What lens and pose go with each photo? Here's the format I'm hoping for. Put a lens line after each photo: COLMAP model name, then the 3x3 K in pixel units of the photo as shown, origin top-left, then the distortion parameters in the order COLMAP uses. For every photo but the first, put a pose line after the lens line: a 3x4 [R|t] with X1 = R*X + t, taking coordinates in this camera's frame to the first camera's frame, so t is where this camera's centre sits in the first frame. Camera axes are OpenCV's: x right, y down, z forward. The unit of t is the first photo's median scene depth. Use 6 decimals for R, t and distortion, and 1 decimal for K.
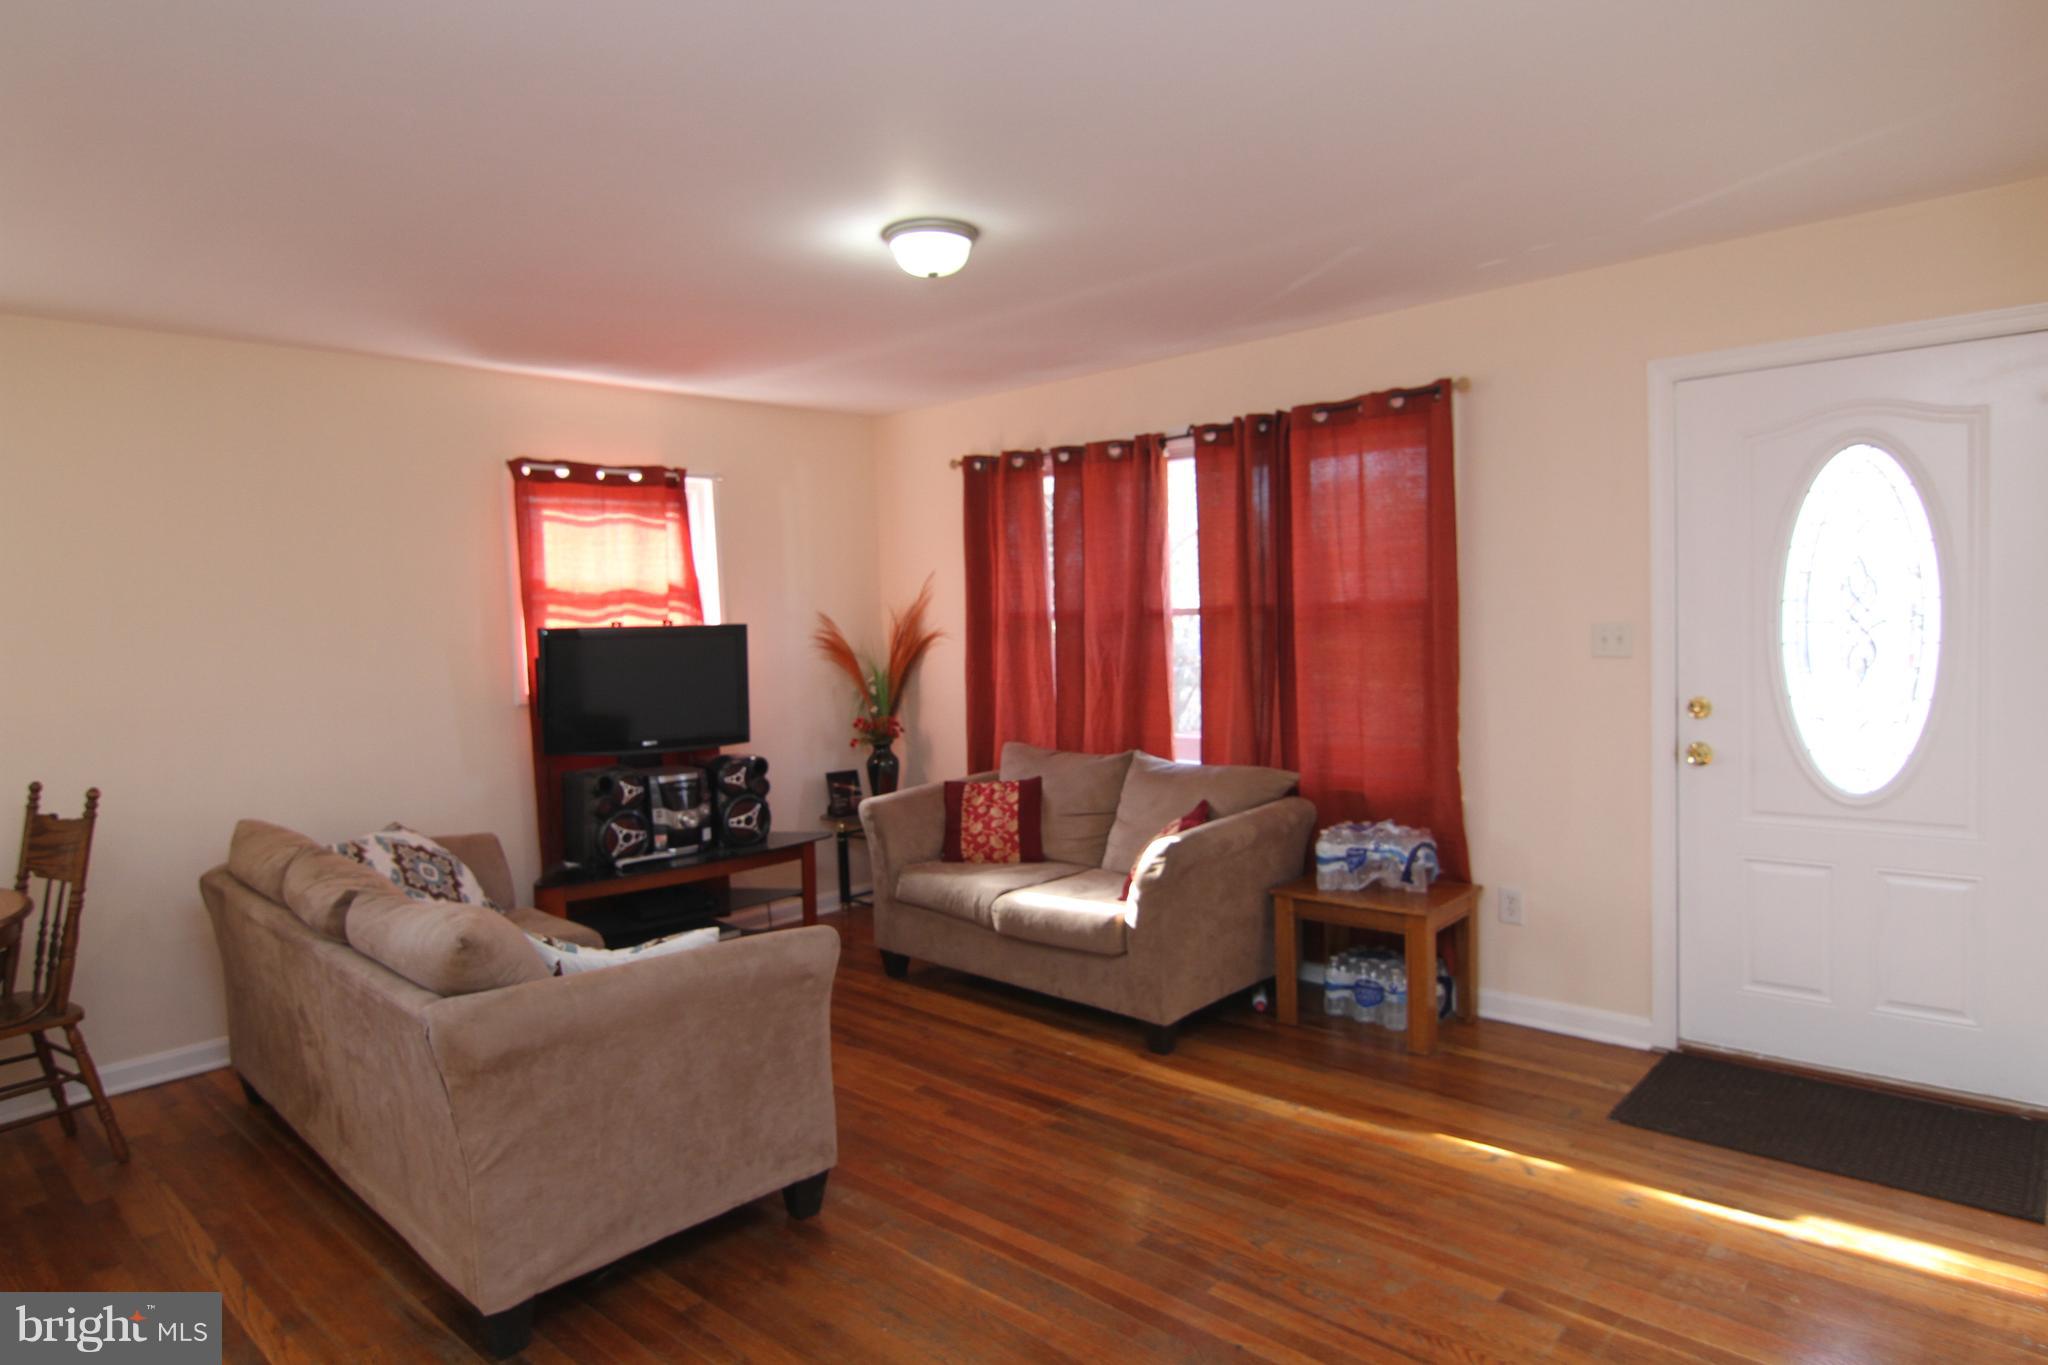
lens RADIAL K [[1200.1, 0, 1012.8], [0, 1200.1, 680.3], [0, 0, 1]] dist [0.003340, -0.019763]
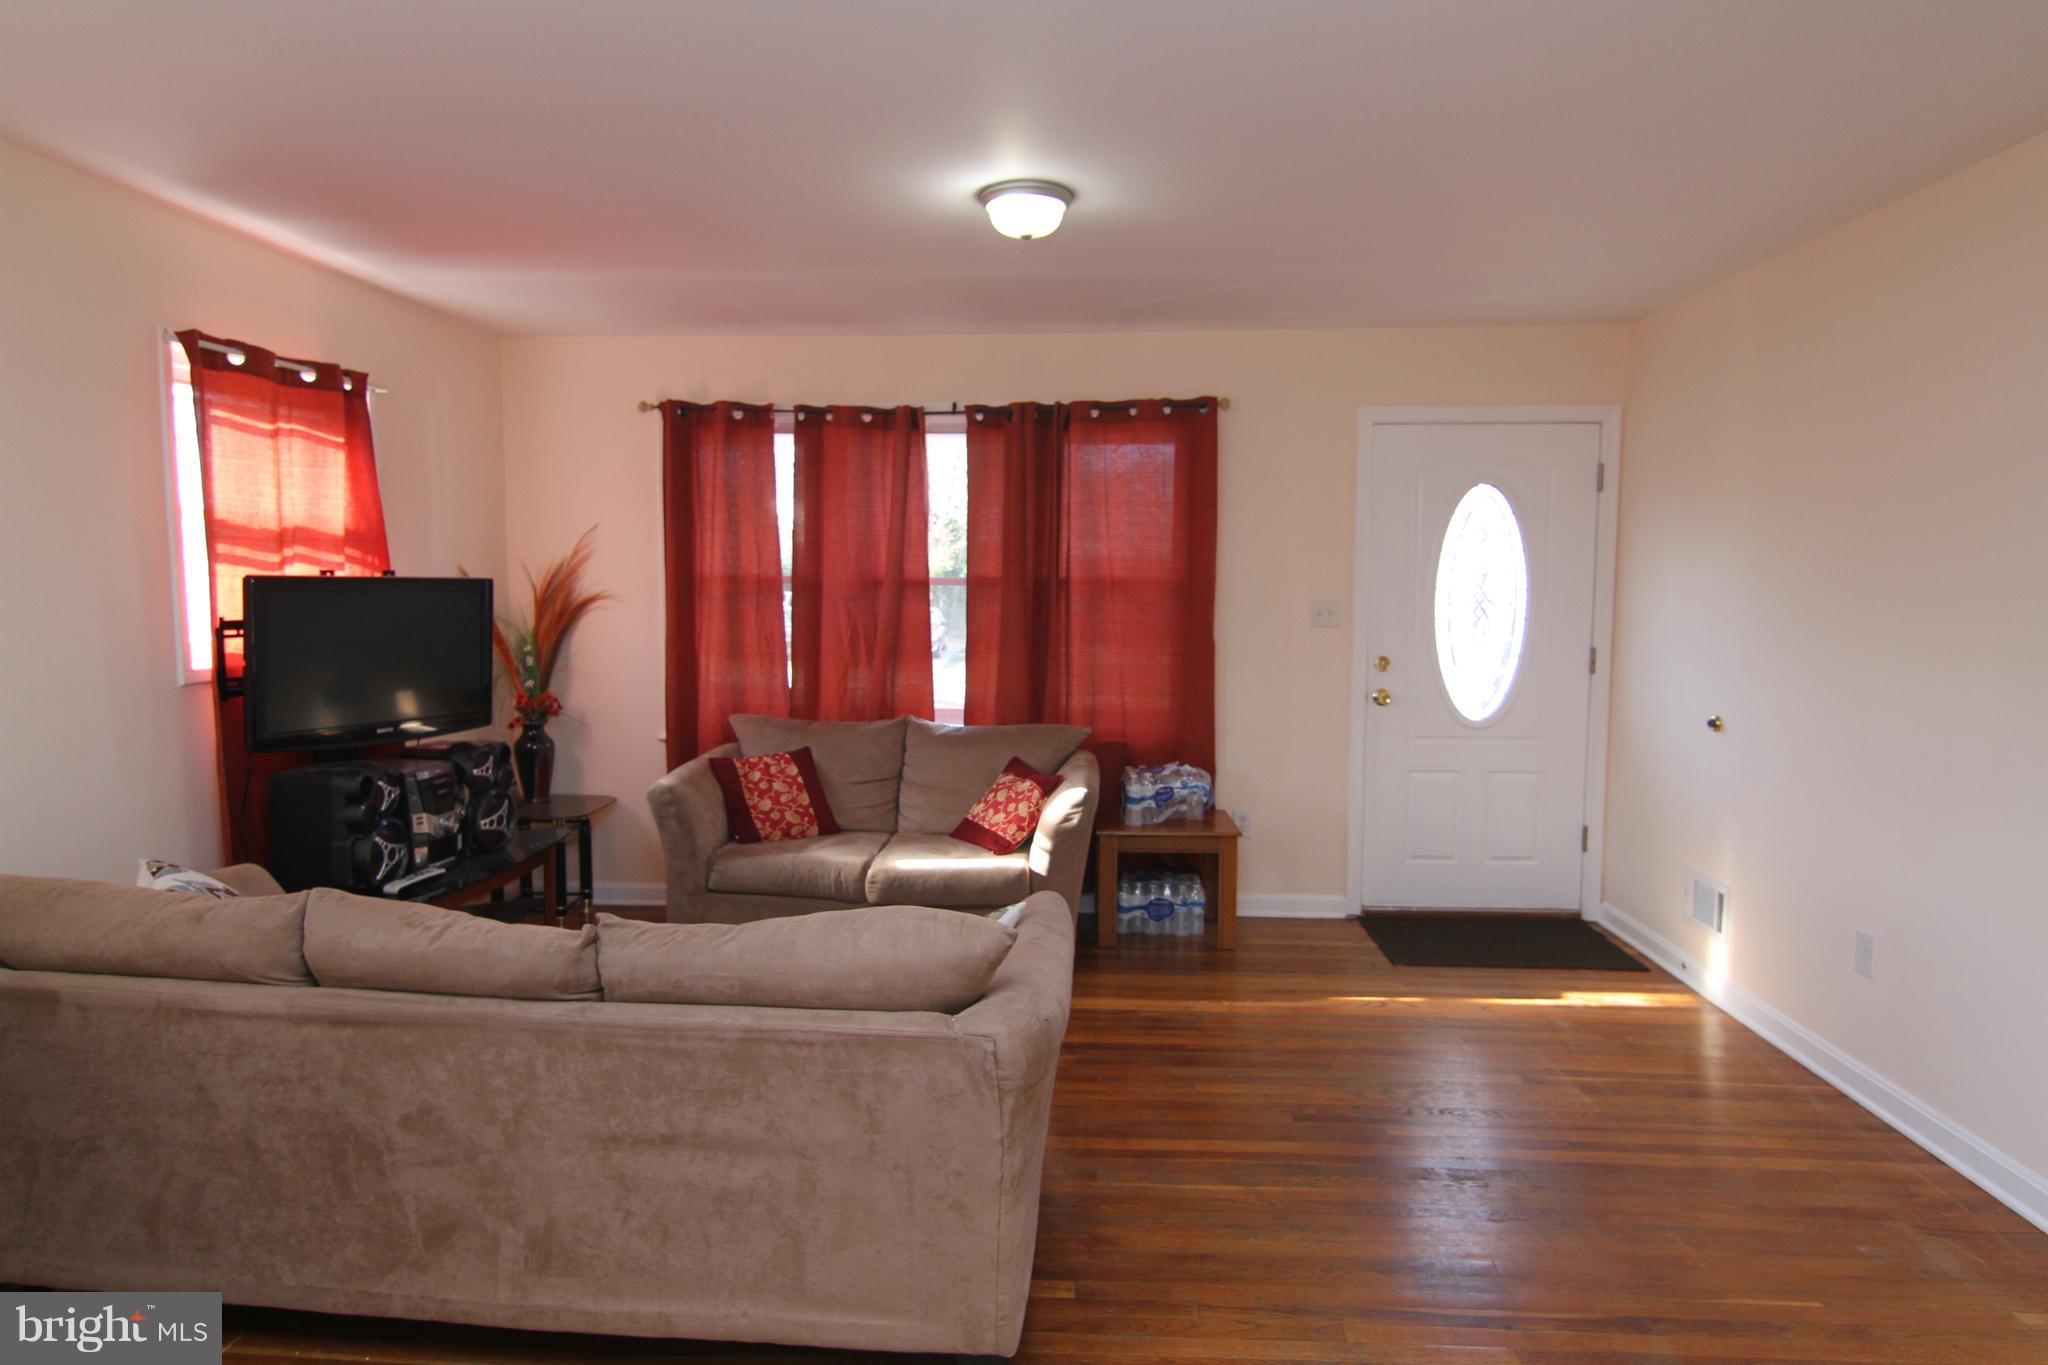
lens RADIAL K [[1200.1, 0, 1012.8], [0, 1200.1, 680.3], [0, 0, 1]] dist [0.003340, -0.019763]
pose [[0.771704, -0.020660, 0.635647, -0.492474], [0.006629, 0.999679, 0.024445, 0.004286], [-0.635948, -0.014651, 0.771593, 0.159367]]
